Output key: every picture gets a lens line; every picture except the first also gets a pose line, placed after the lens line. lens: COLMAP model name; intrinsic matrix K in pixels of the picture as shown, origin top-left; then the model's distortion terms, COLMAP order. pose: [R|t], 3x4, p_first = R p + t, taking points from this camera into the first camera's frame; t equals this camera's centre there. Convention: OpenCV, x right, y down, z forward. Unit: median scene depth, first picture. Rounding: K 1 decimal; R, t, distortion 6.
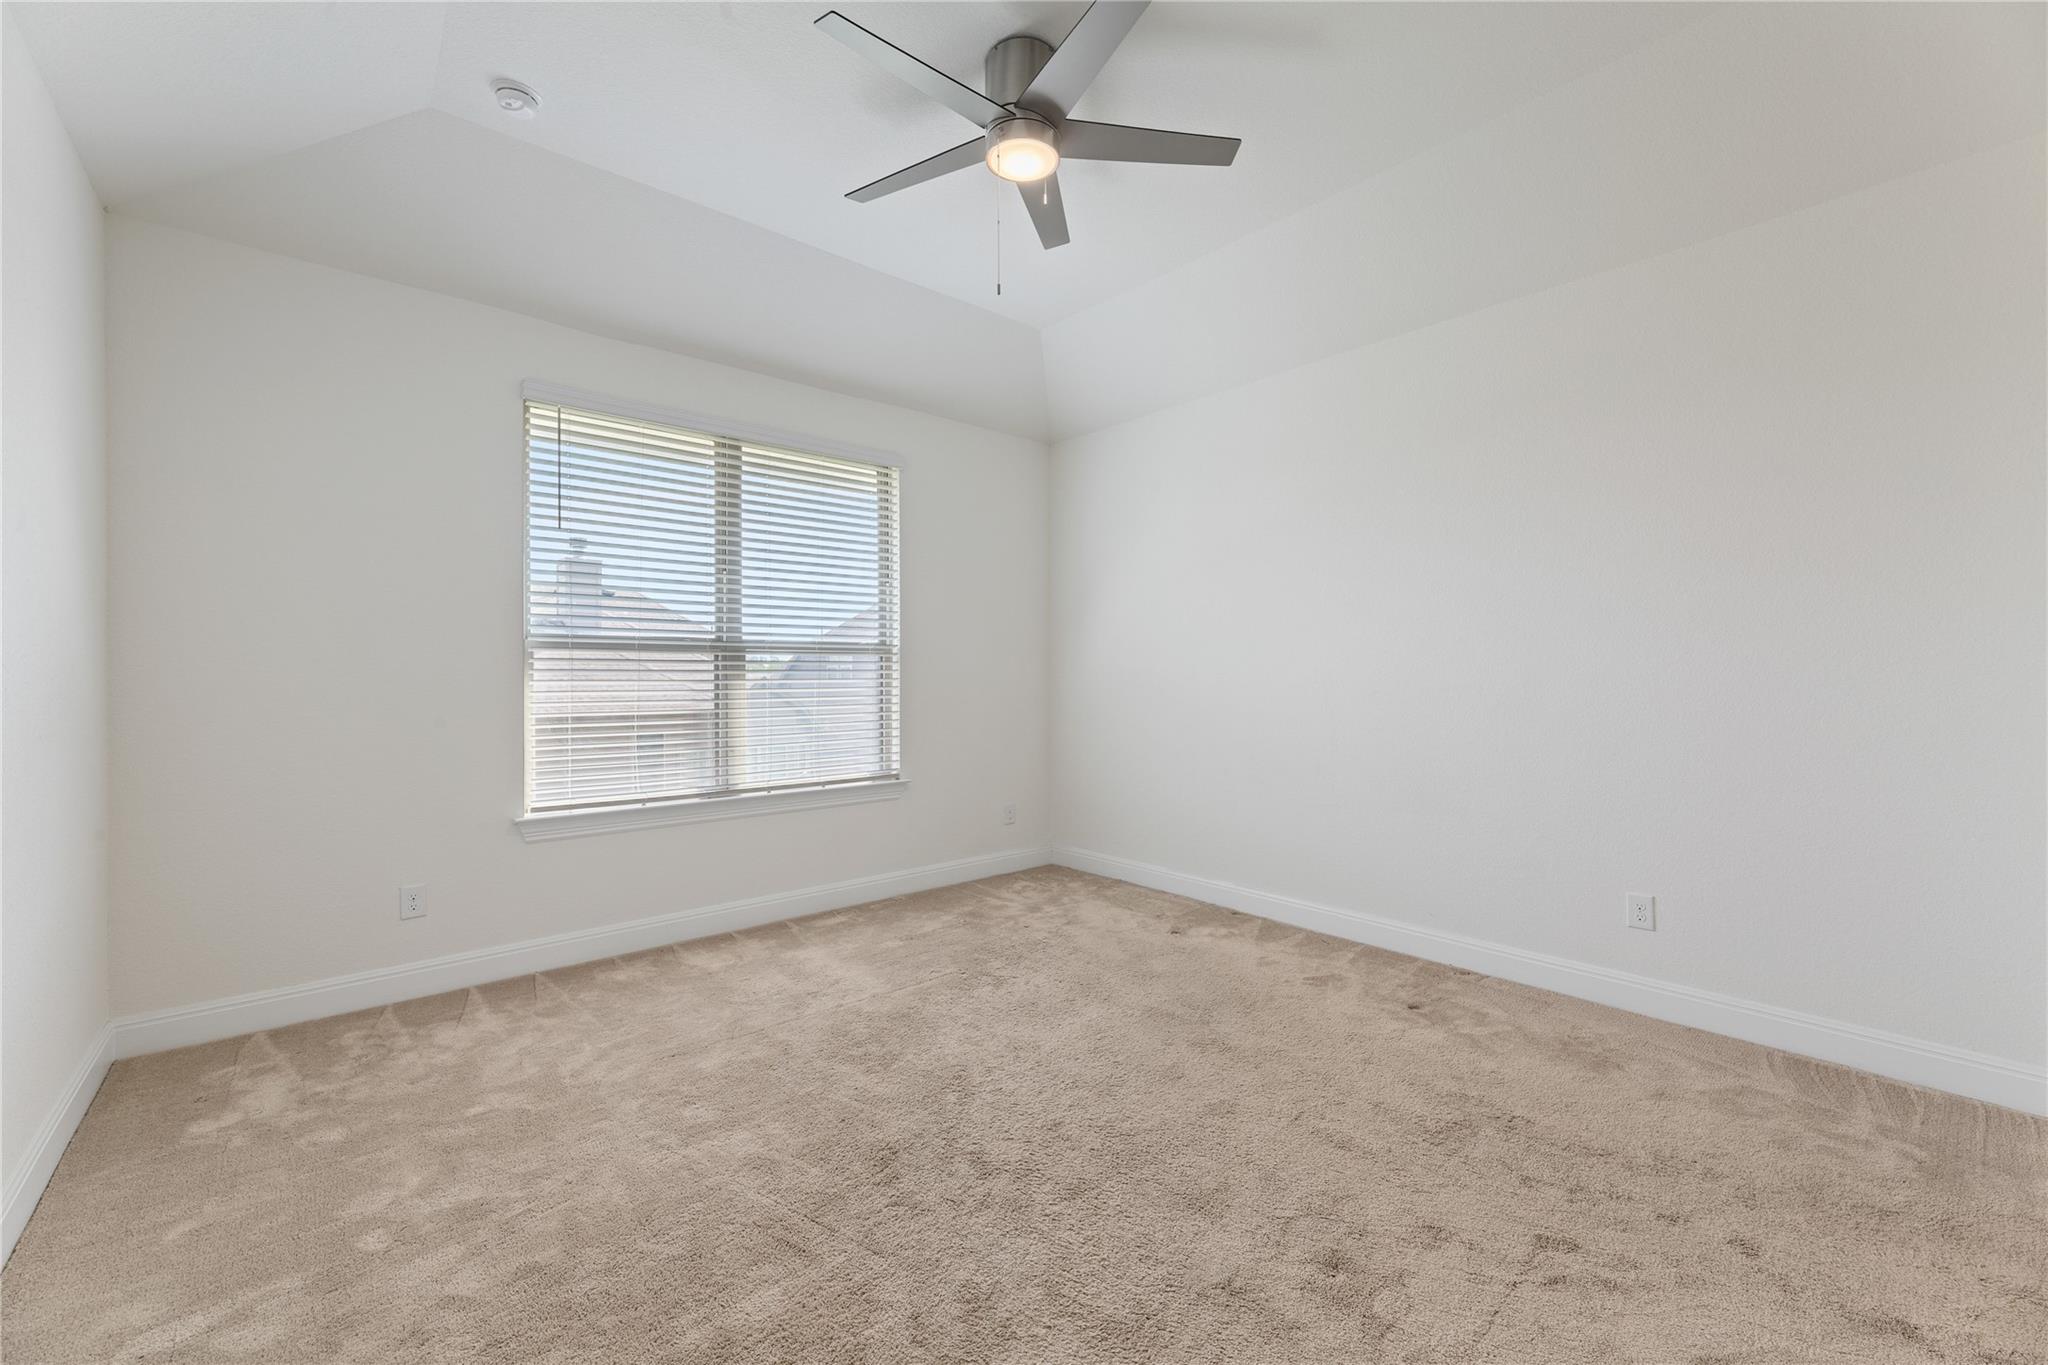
lens RADIAL K [[819.6, 0, 1016.3], [0, 819.6, 677.8], [0, 0, 1]] dist [0.003087, -0.000733]
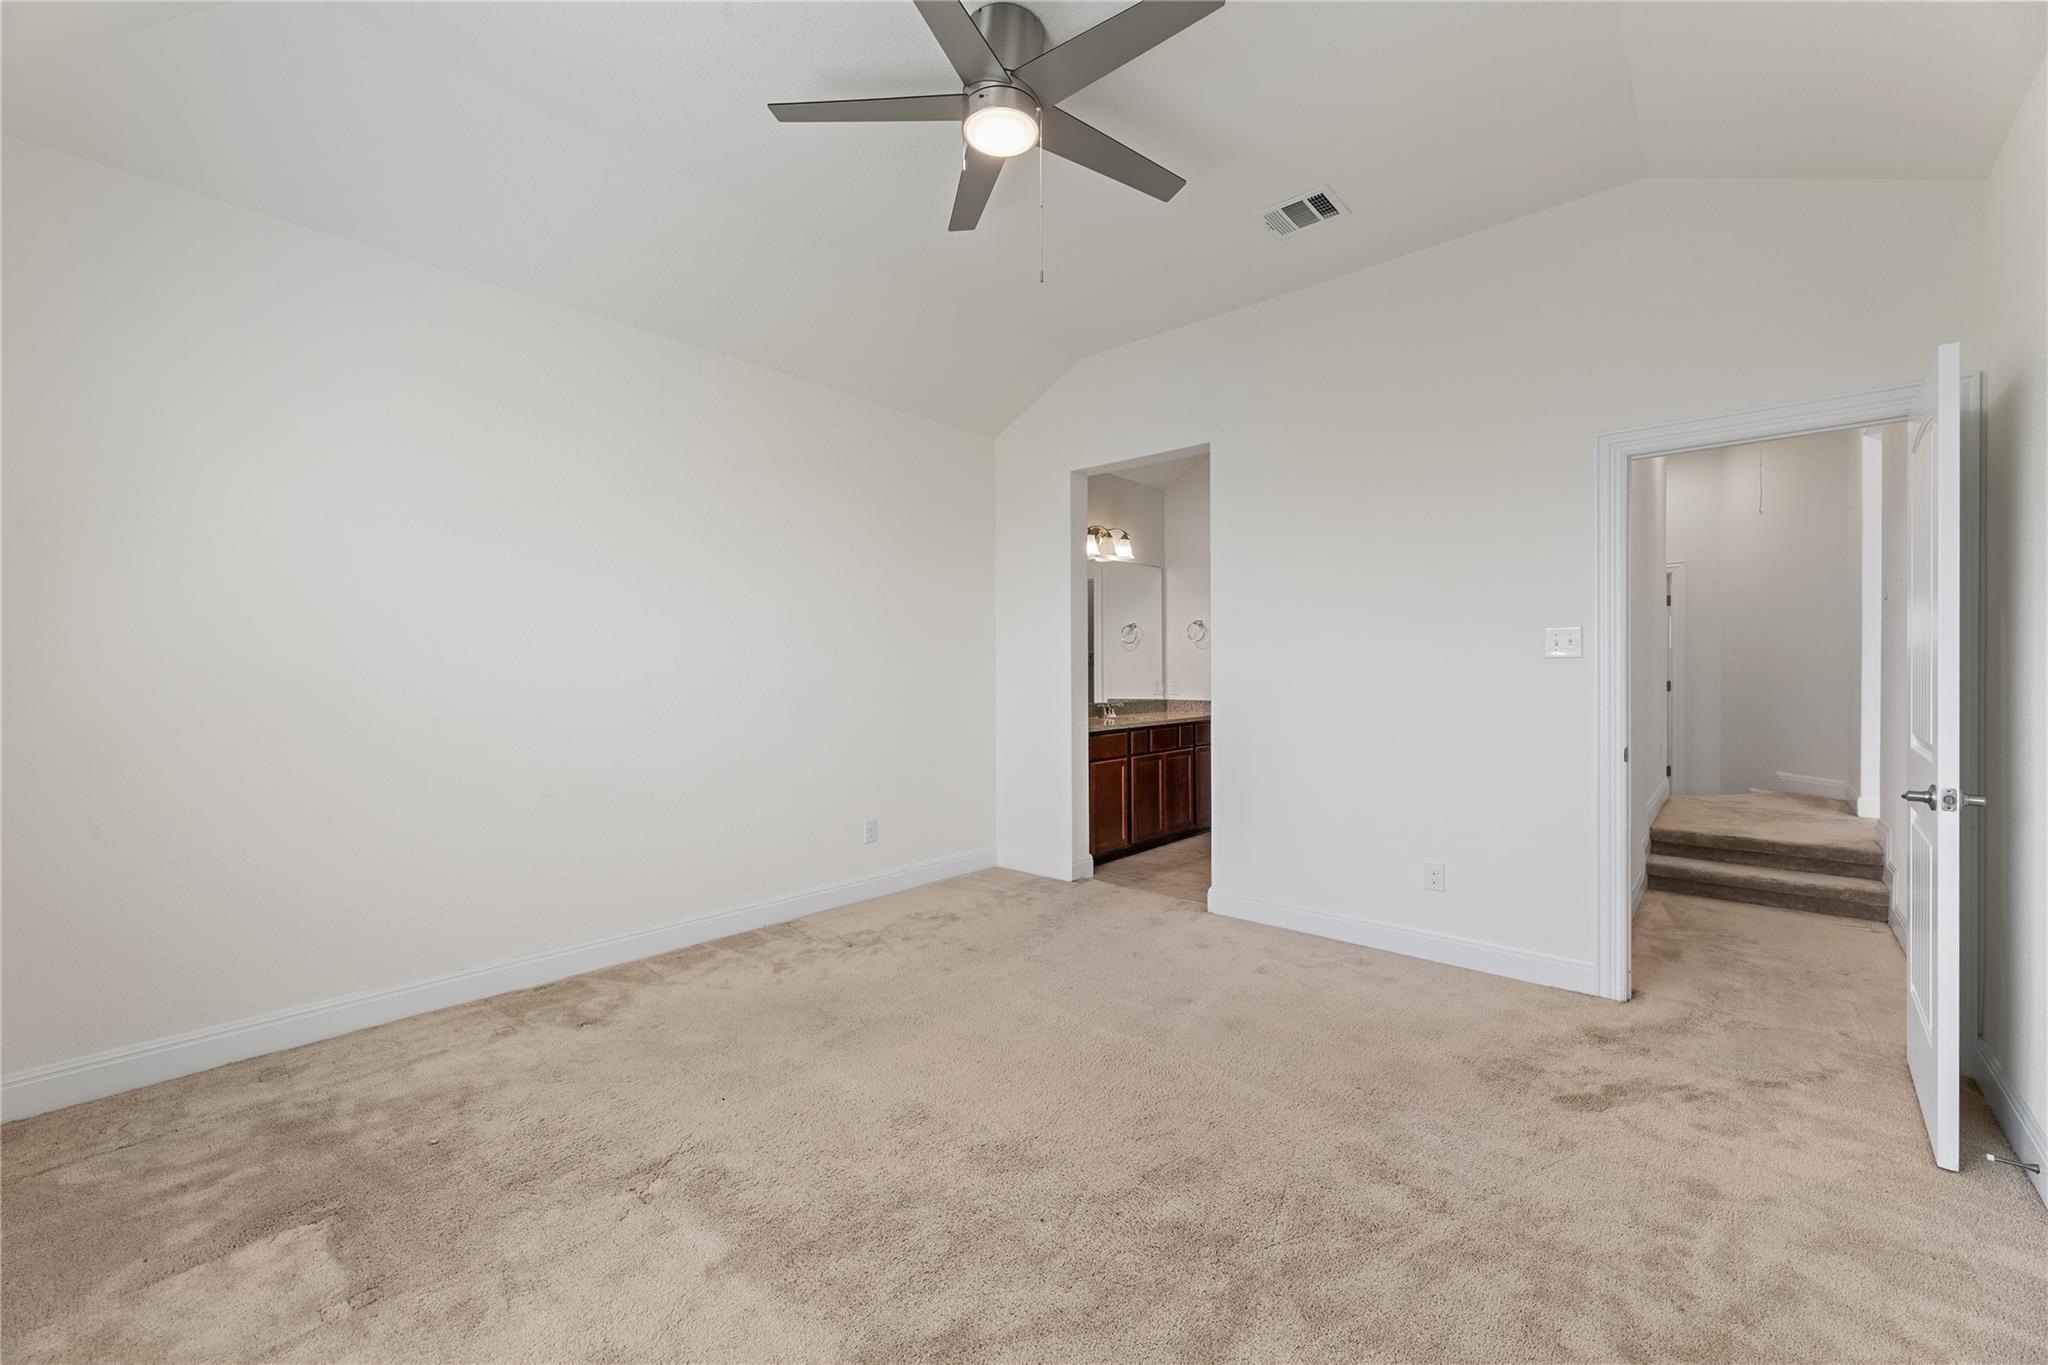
lens RADIAL K [[819.6, 0, 1018.8], [0, 819.6, 674.8], [0, 0, 1]] dist [0.003087, -0.000733]
pose [[-0.118295, -0.007783, 0.992948, -0.649628], [0.009266, 0.999917, 0.008941, -0.012323], [-0.992935, 0.010259, -0.118213, 0.757828]]
